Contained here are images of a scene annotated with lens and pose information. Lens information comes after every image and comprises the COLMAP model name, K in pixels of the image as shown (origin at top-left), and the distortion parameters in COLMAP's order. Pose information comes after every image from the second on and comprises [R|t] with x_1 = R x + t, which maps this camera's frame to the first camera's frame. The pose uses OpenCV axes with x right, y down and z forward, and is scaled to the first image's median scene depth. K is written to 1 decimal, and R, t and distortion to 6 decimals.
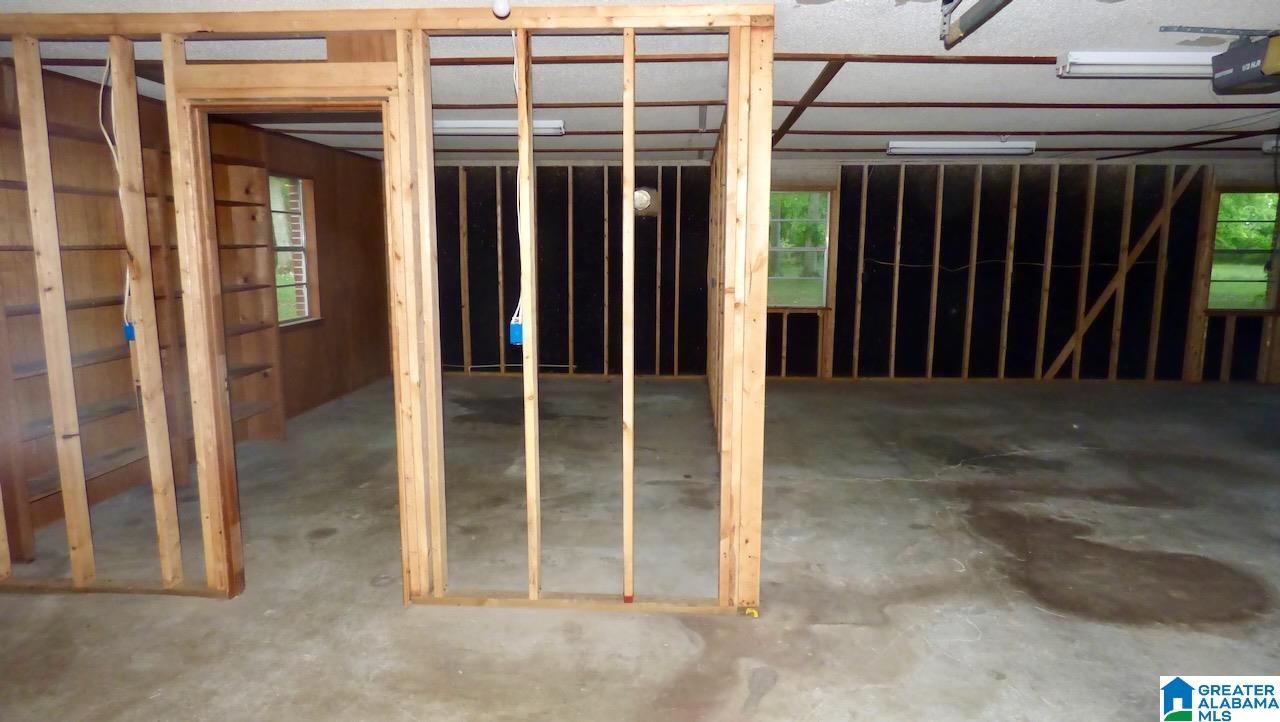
lens RADIAL K [[772.0, 0, 638.7], [0, 772.0, 360.9], [0, 0, 1]] dist [-0.009207, -0.001402]
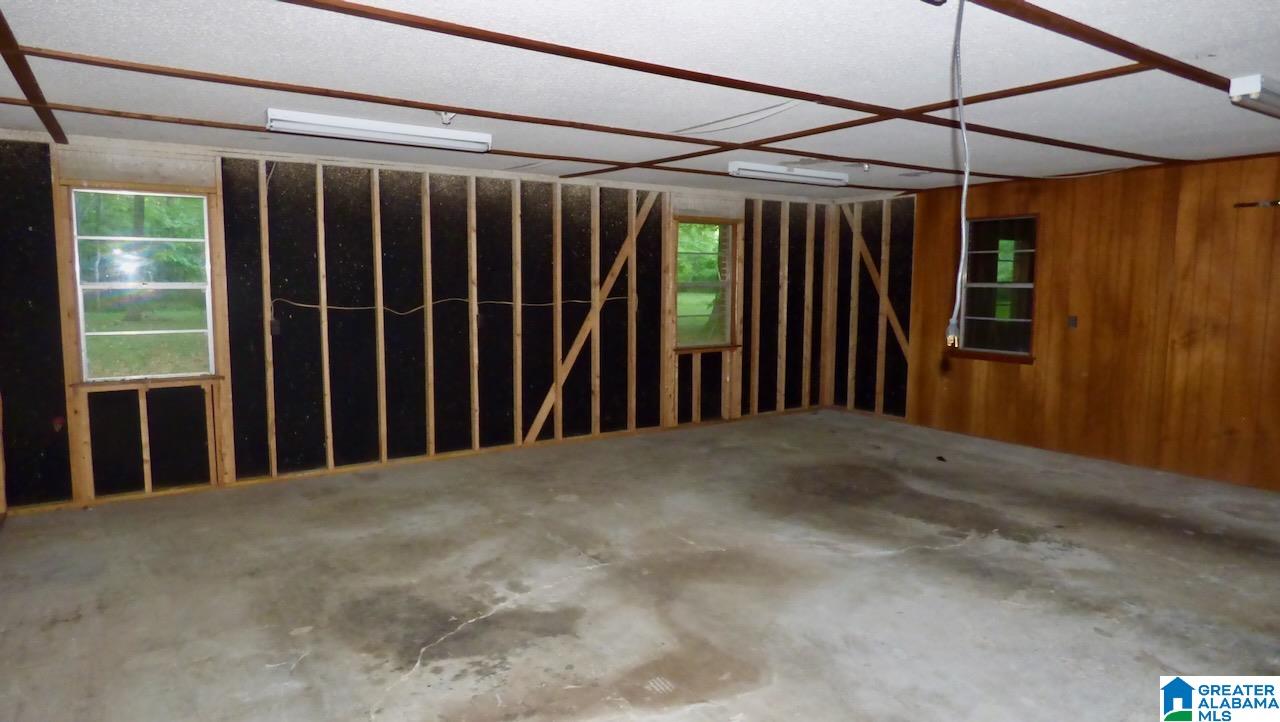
lens RADIAL K [[772.0, 0, 638.4], [0, 772.0, 359.6], [0, 0, 1]] dist [-0.009207, -0.001402]
pose [[0.796516, -0.062676, 0.601360, 0.143452], [0.087846, 0.996055, -0.012540, -0.045095], [-0.598202, 0.062815, 0.798879, 0.284722]]
